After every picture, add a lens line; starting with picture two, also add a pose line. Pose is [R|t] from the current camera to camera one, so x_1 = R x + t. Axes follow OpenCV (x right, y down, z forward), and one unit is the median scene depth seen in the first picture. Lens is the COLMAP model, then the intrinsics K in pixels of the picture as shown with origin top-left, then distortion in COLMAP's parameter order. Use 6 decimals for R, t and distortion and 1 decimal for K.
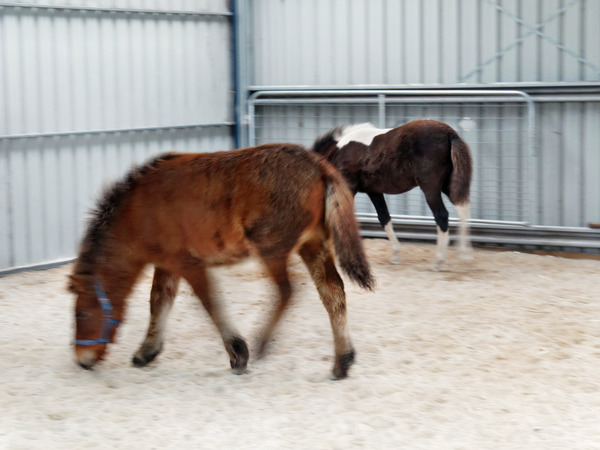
lens RADIAL K [[1538.8, 0, 290.1], [0, 1538.8, 238.5], [0, 0, 1]] dist [0.208119, 0.000000]
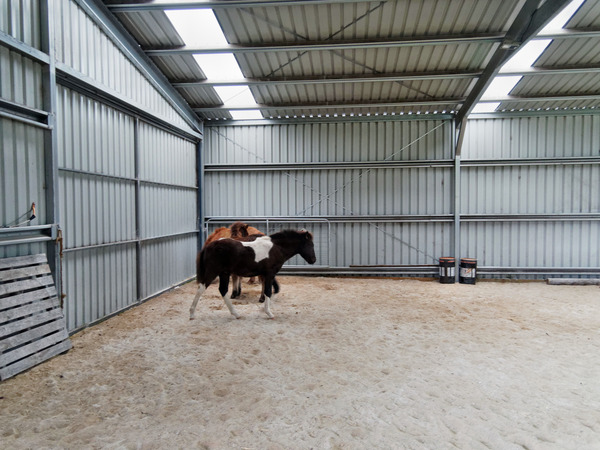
lens RADIAL K [[501.4, 0, 305.2], [0, 501.4, 226.4], [0, 0, 1]] dist [0.065876, 0.017986]
pose [[0.875909, -0.007841, 0.482413, -0.279272], [0.045752, 0.996712, -0.066871, -0.020988], [-0.480302, 0.080644, 0.873388, 0.212210]]
